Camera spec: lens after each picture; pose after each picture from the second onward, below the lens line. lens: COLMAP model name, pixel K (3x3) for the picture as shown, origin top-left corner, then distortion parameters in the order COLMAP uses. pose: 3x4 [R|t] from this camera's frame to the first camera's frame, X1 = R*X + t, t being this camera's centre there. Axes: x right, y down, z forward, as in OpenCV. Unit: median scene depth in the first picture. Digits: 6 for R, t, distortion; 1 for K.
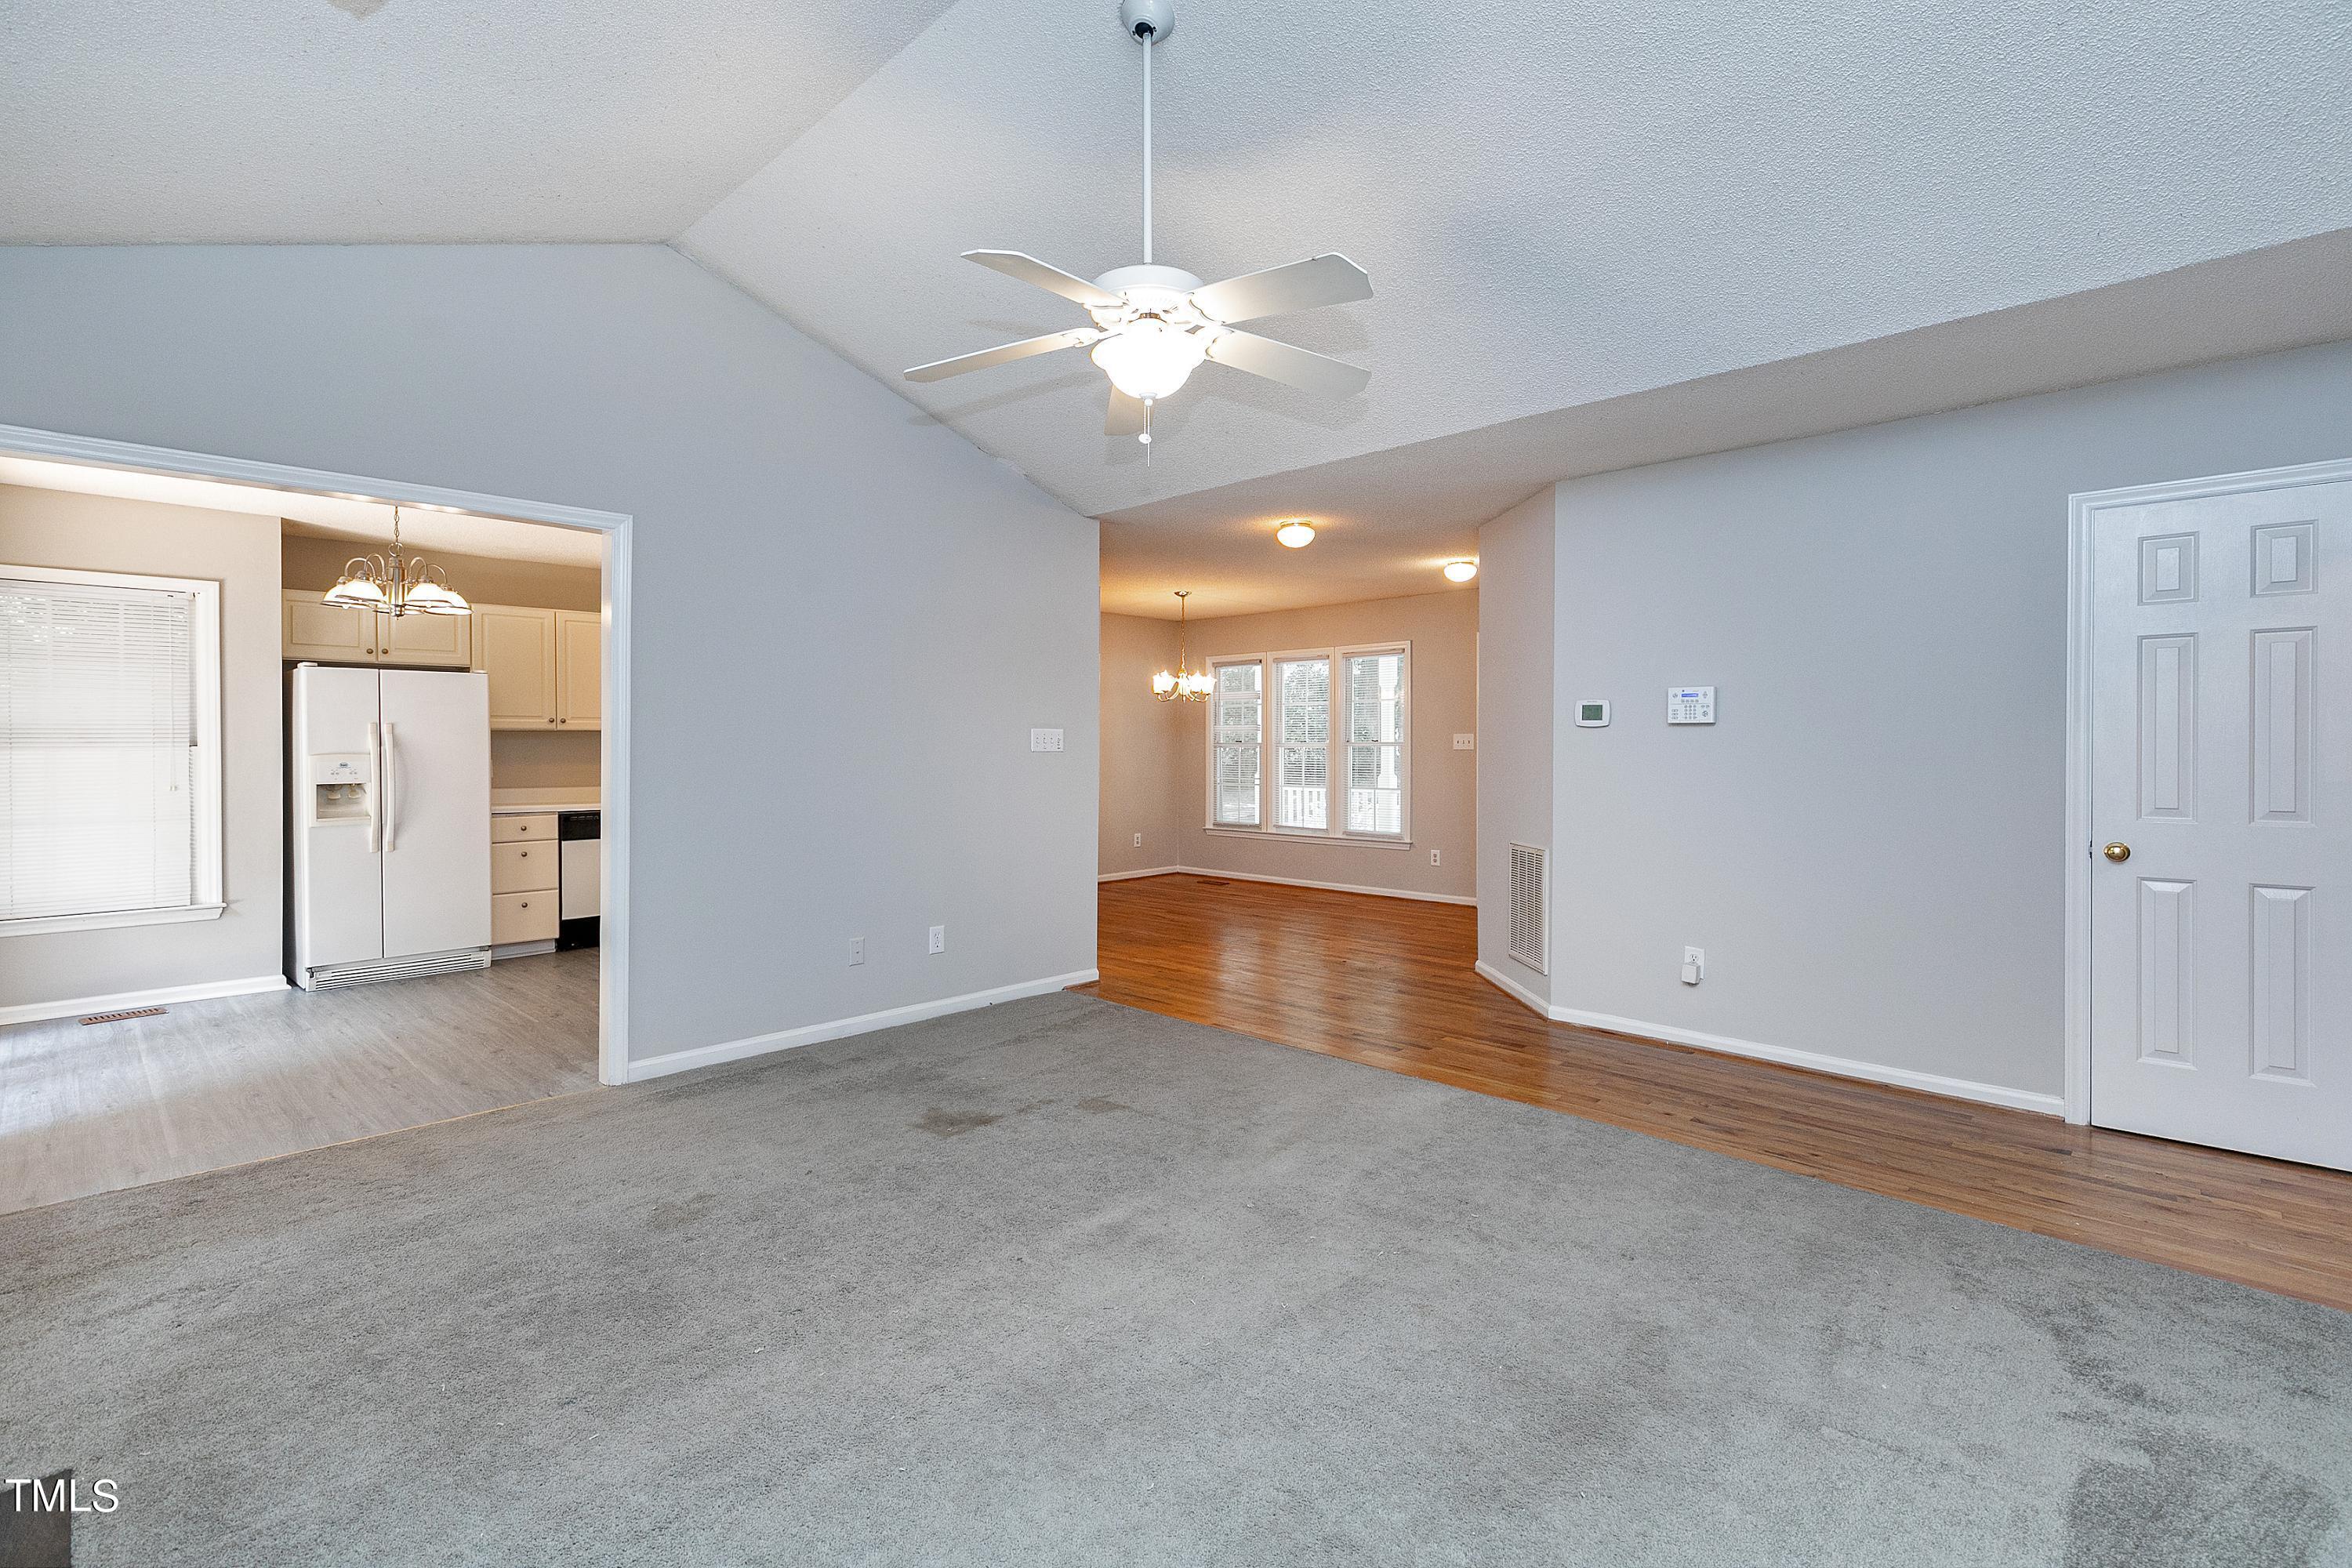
lens RADIAL K [[1068.8, 0, 1145.0], [0, 1068.8, 749.5], [0, 0, 1]] dist [0.001553, 0.000098]
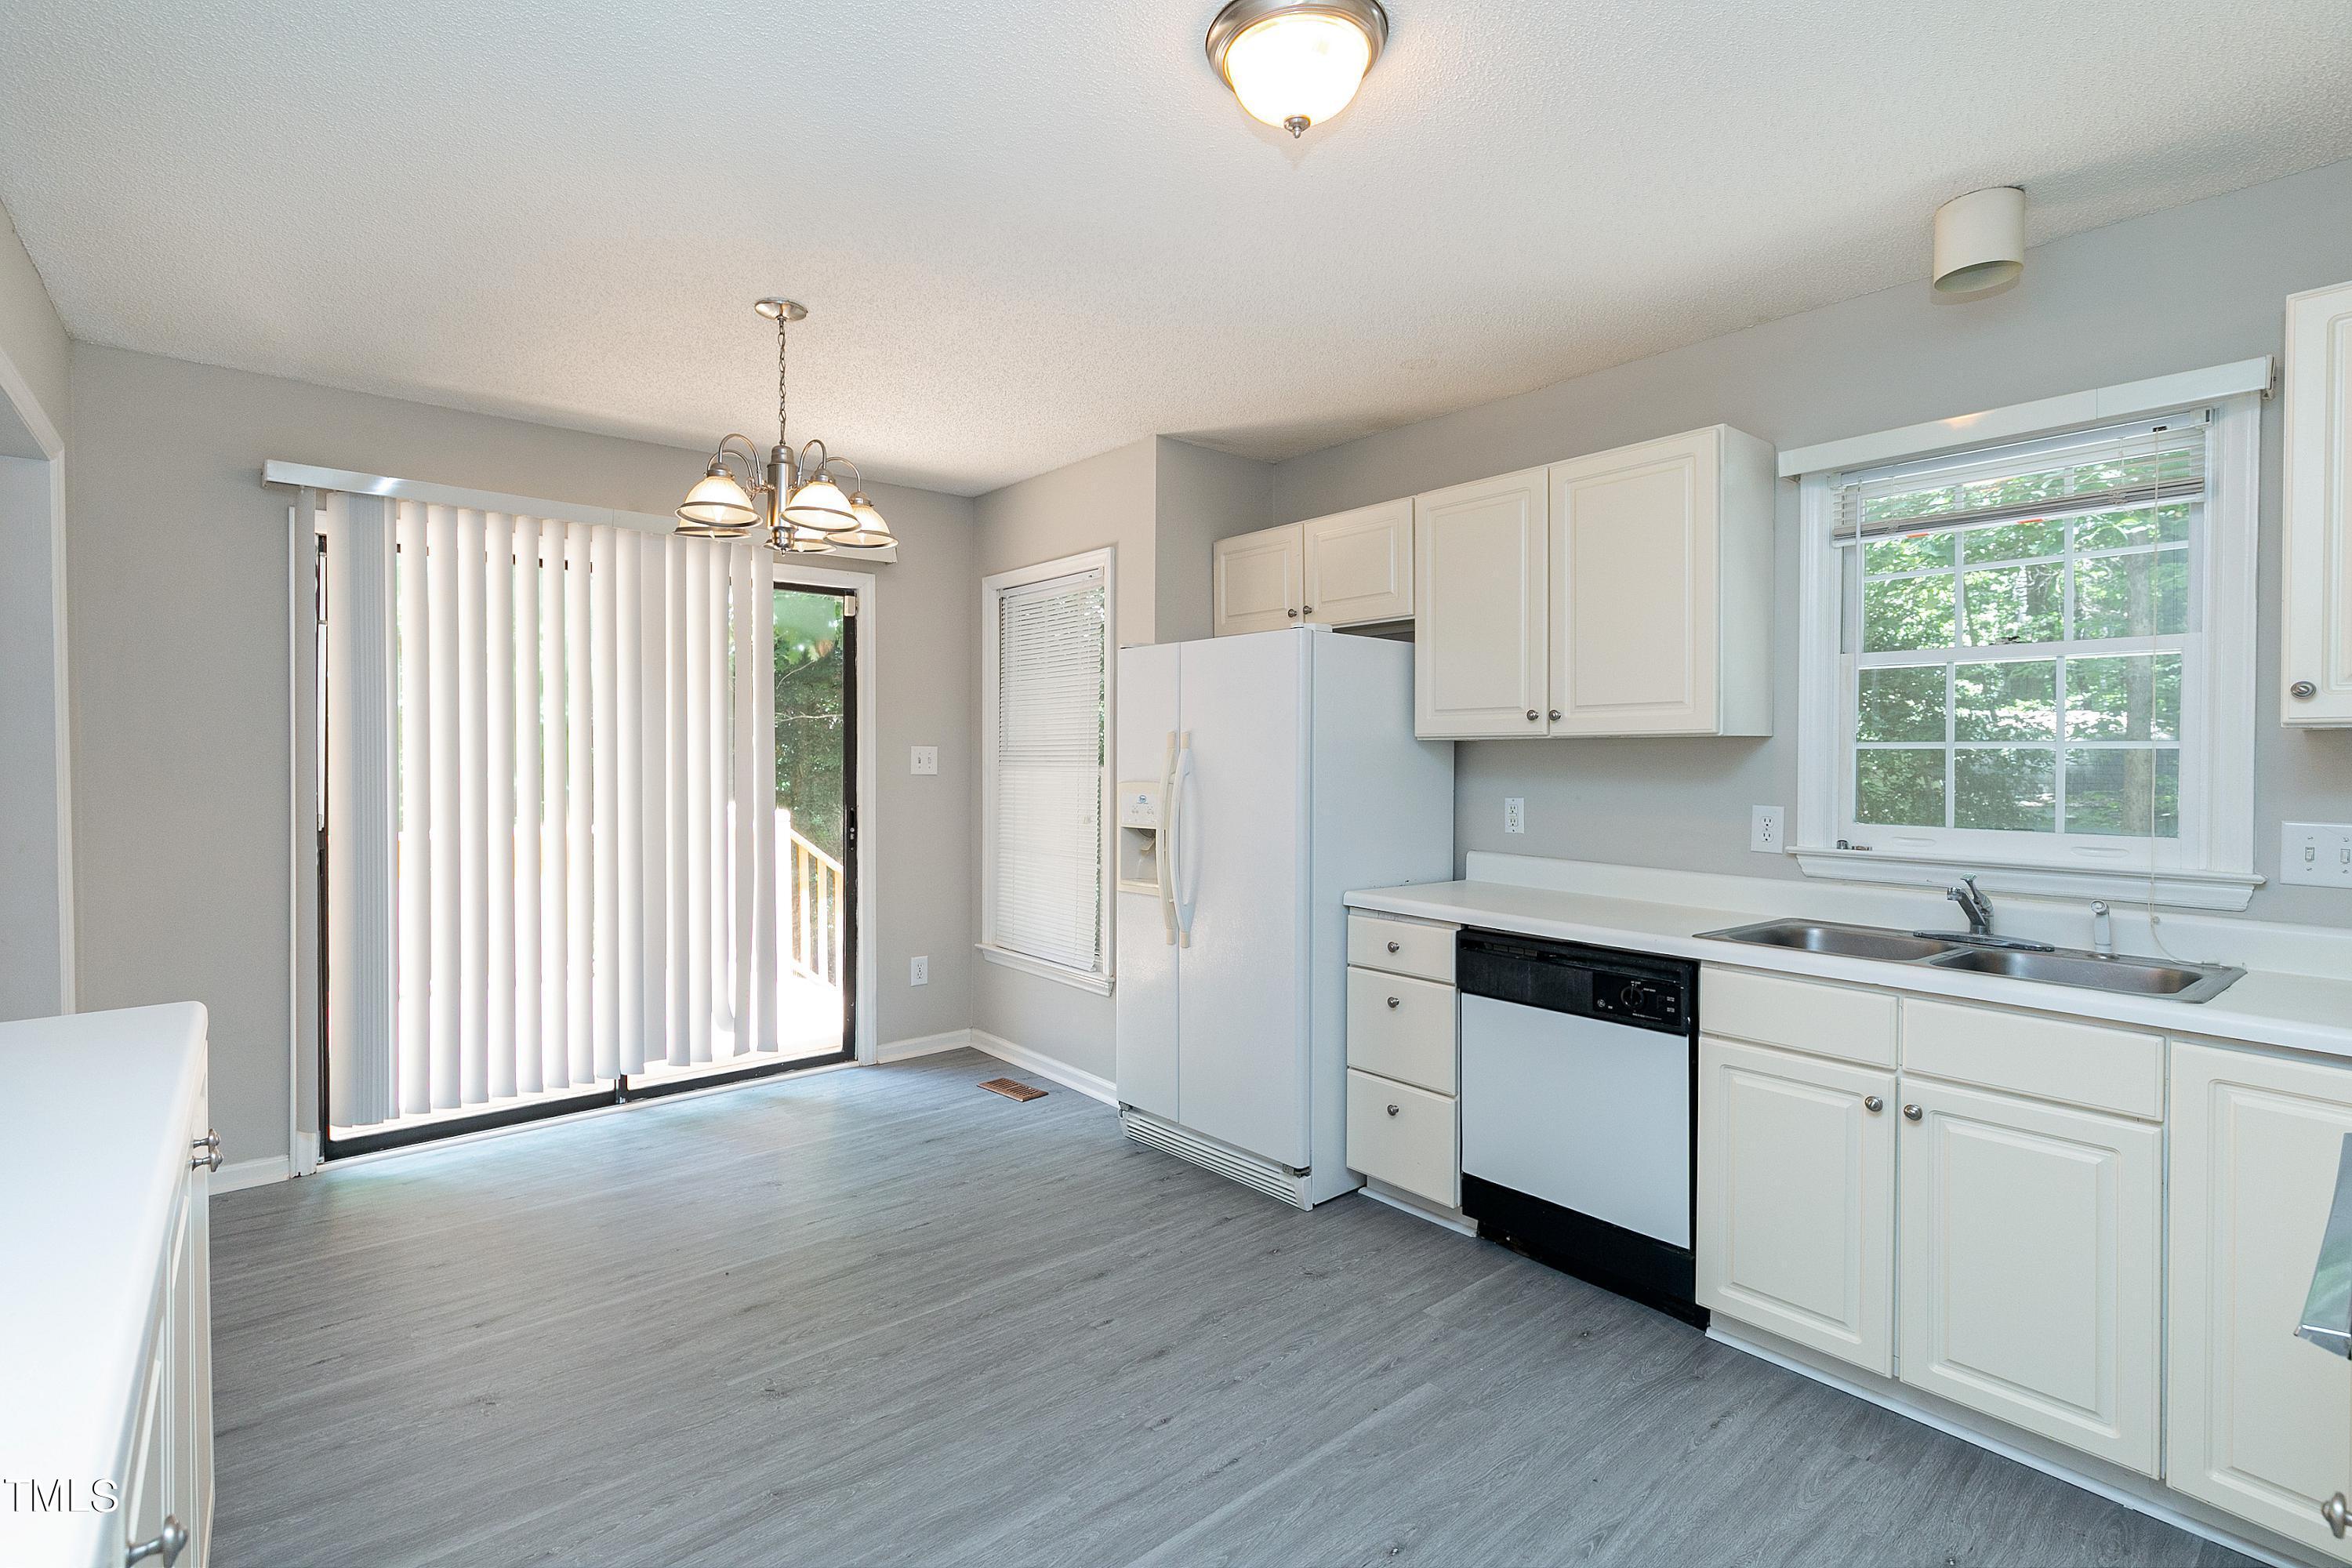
lens RADIAL K [[1106.5, 0, 1174.0], [0, 1106.5, 767.6], [0, 0, 1]] dist [0.002660, 0.000196]
pose [[-0.086418, 0.014506, -0.996153, -0.099083], [-0.004603, 0.999878, 0.014960, -0.014183], [0.996248, 0.005878, -0.086341, 1.074735]]
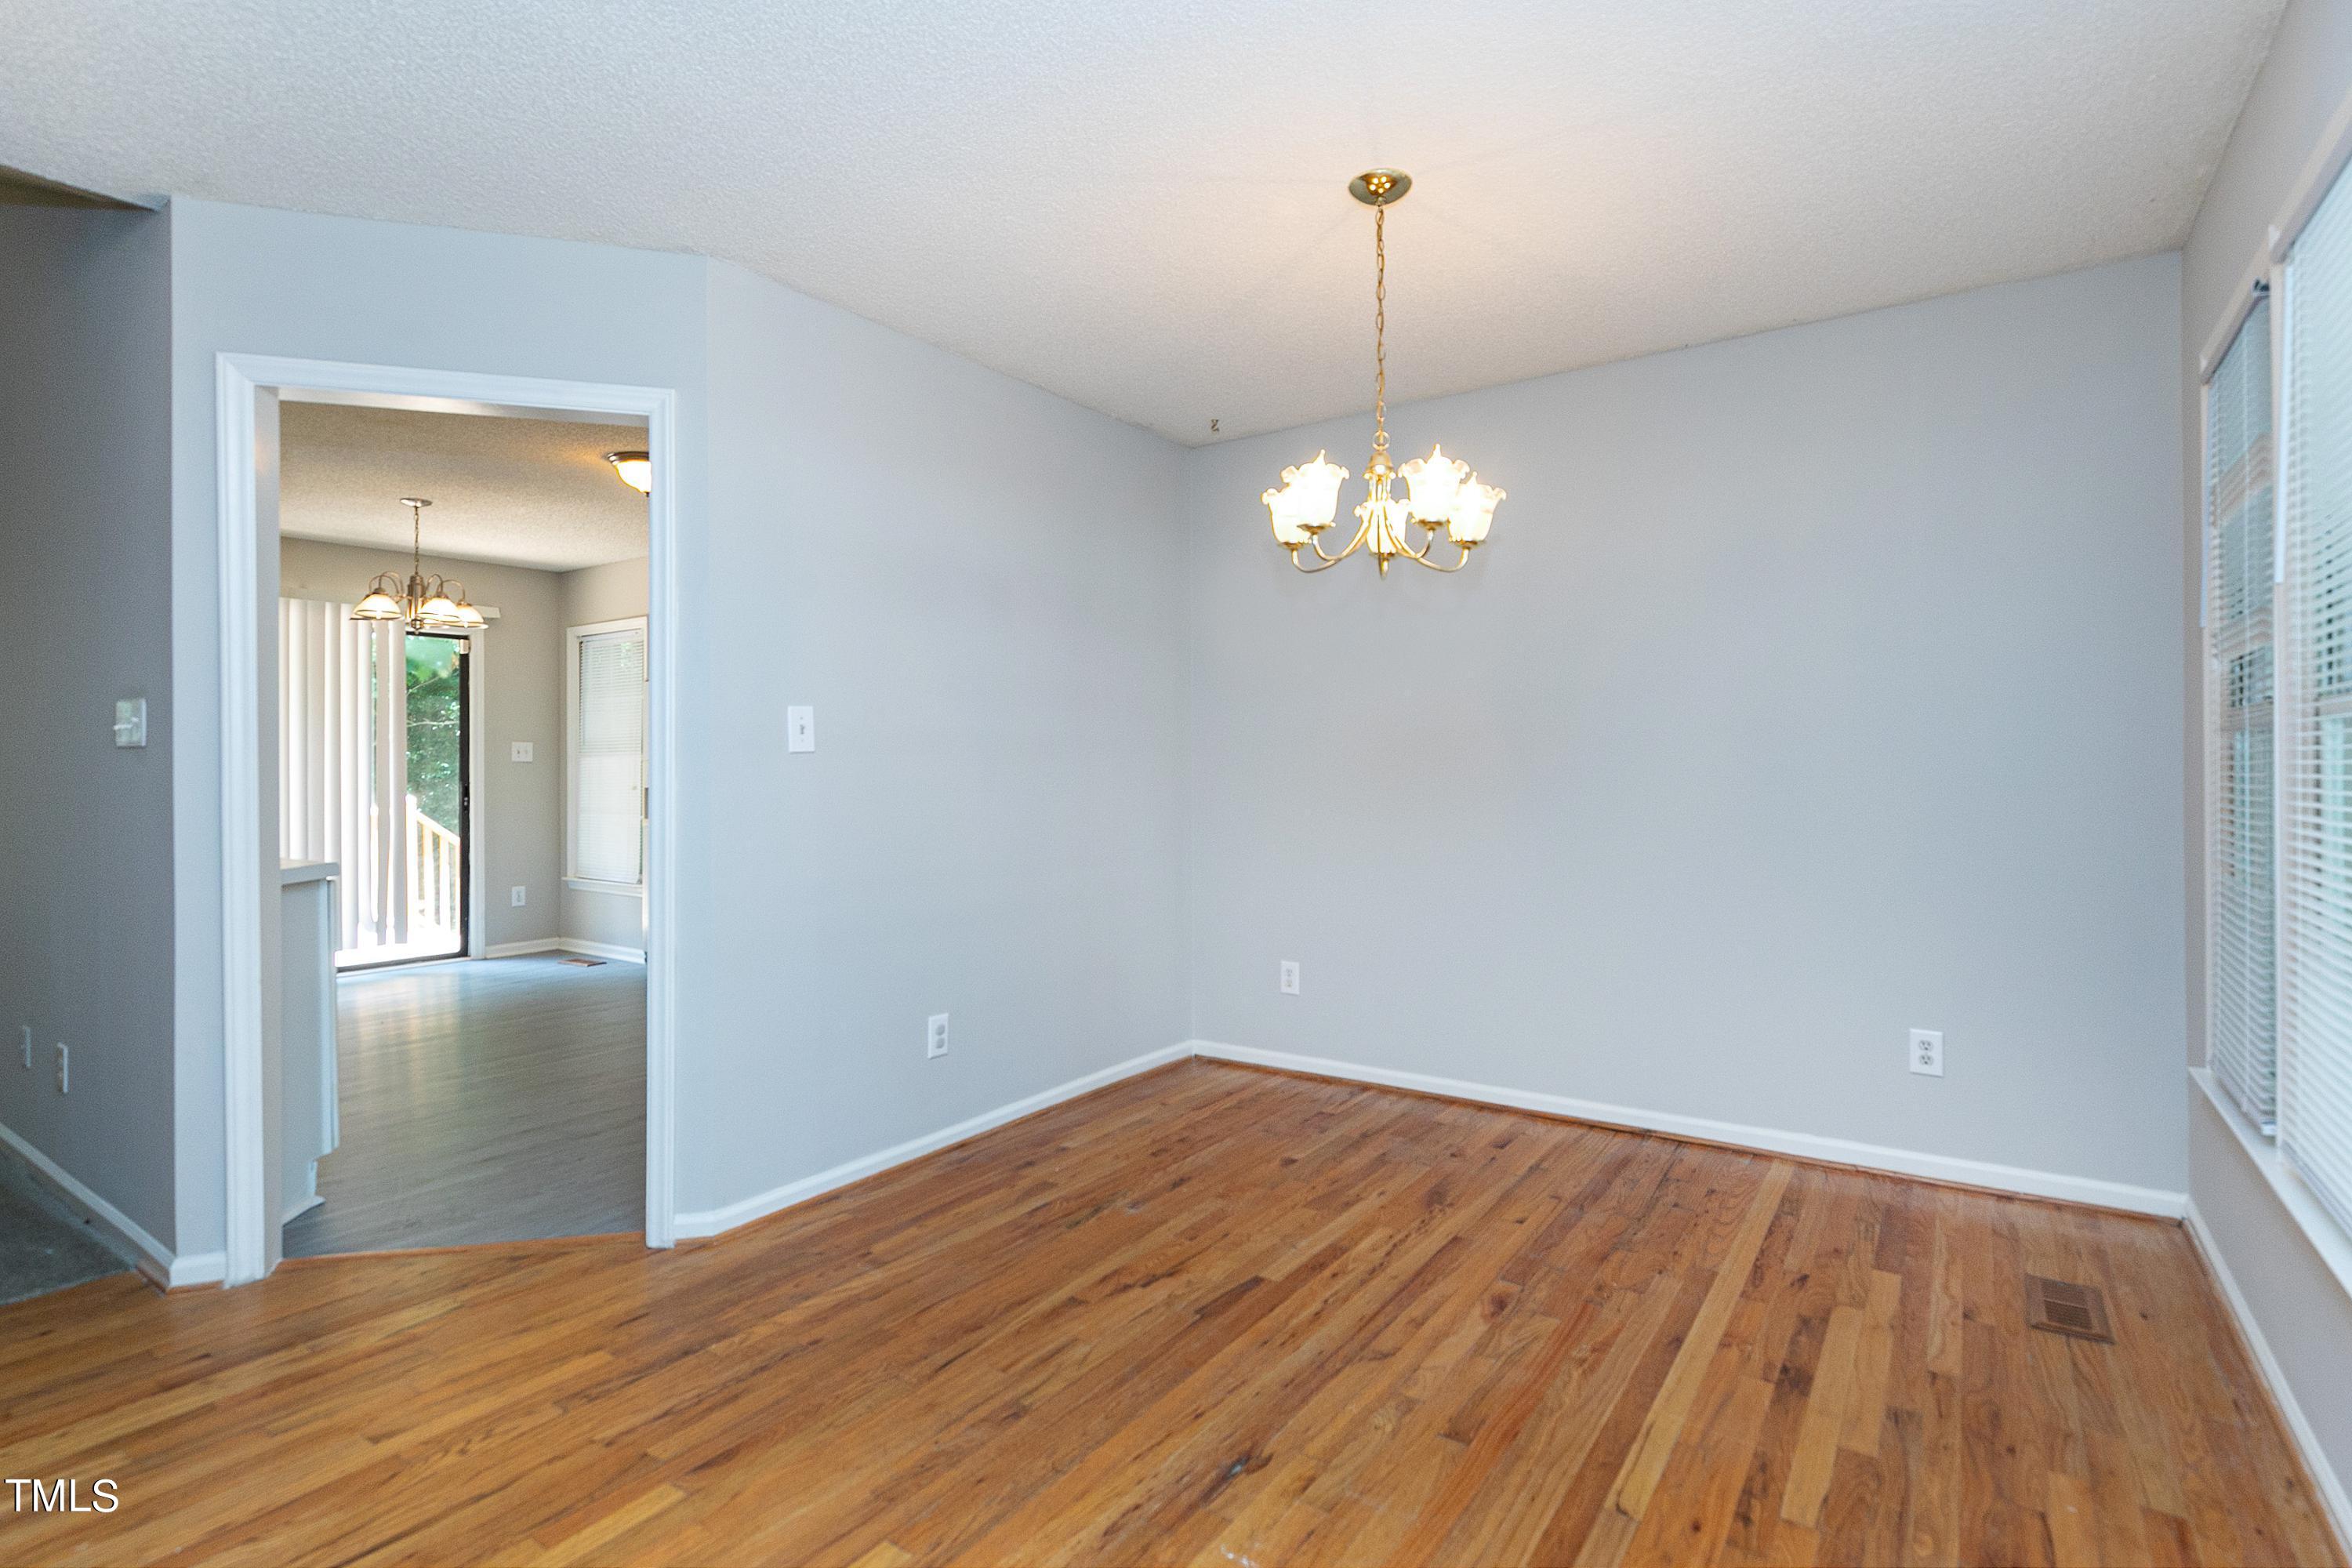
lens RADIAL K [[1155.6, 0, 1187.0], [0, 1155.6, 760.4], [0, 0, 1]] dist [0.001881, -0.000141]
pose [[0.172256, -0.002500, -0.985049, 0.486451], [0.000217, 0.999997, -0.002500, 0.007267], [0.985052, 0.000217, 0.172256, 1.325410]]
